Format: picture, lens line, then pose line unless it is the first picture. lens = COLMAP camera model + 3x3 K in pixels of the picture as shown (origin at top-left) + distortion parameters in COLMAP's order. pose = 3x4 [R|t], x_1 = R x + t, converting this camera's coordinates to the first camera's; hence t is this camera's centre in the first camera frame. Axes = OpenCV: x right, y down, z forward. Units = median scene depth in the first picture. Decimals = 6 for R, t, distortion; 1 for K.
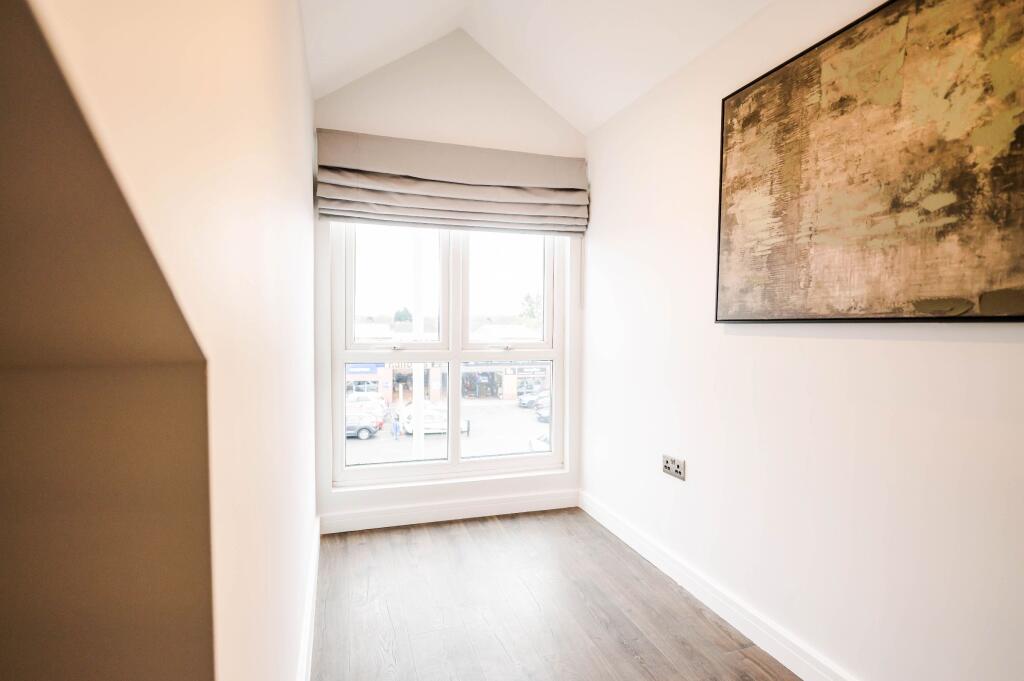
lens RADIAL K [[515.6, 0, 513.0], [0, 515.6, 345.0], [0, 0, 1]] dist [0.000283, 0.000127]
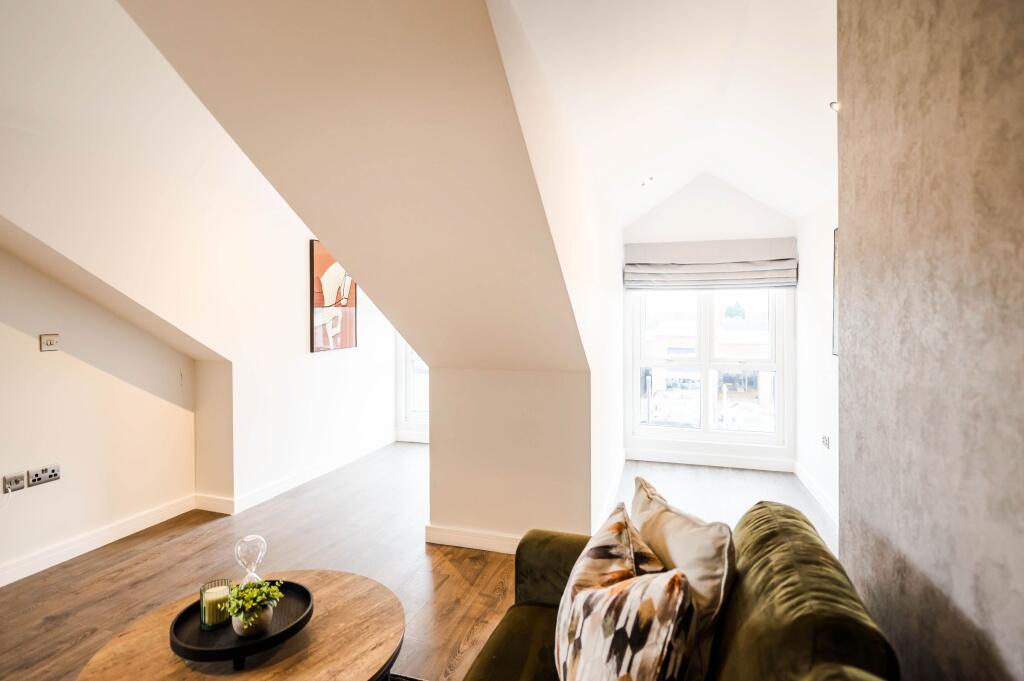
lens RADIAL K [[534.1, 0, 512.0], [0, 534.1, 322.4], [0, 0, 1]] dist [0.001322, 0.000784]
pose [[0.819889, -0.008144, -0.572465, 0.441092], [-0.012073, 0.999431, -0.031509, -0.069515], [0.572395, 0.032745, 0.819324, -0.919832]]
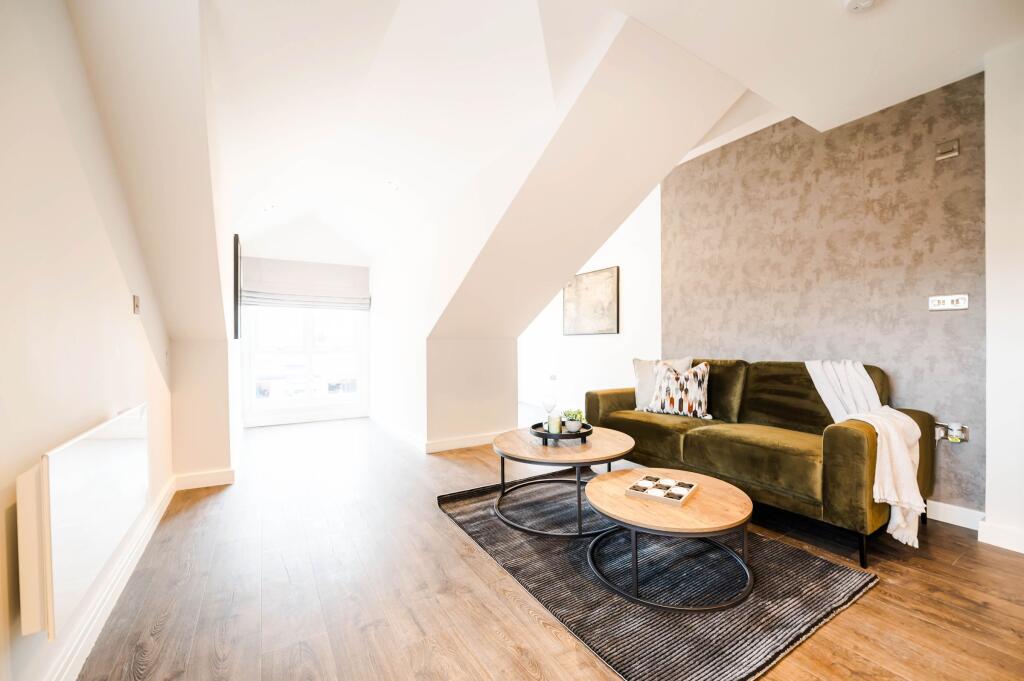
lens RADIAL K [[422.2, 0, 532.8], [0, 422.2, 339.1], [0, 0, 1]] dist [-0.001628, -0.000142]
pose [[0.962541, -0.013426, 0.270803, -0.558375], [0.021956, 0.999353, -0.028492, 0.059342], [-0.270245, 0.033370, 0.962213, -1.614226]]
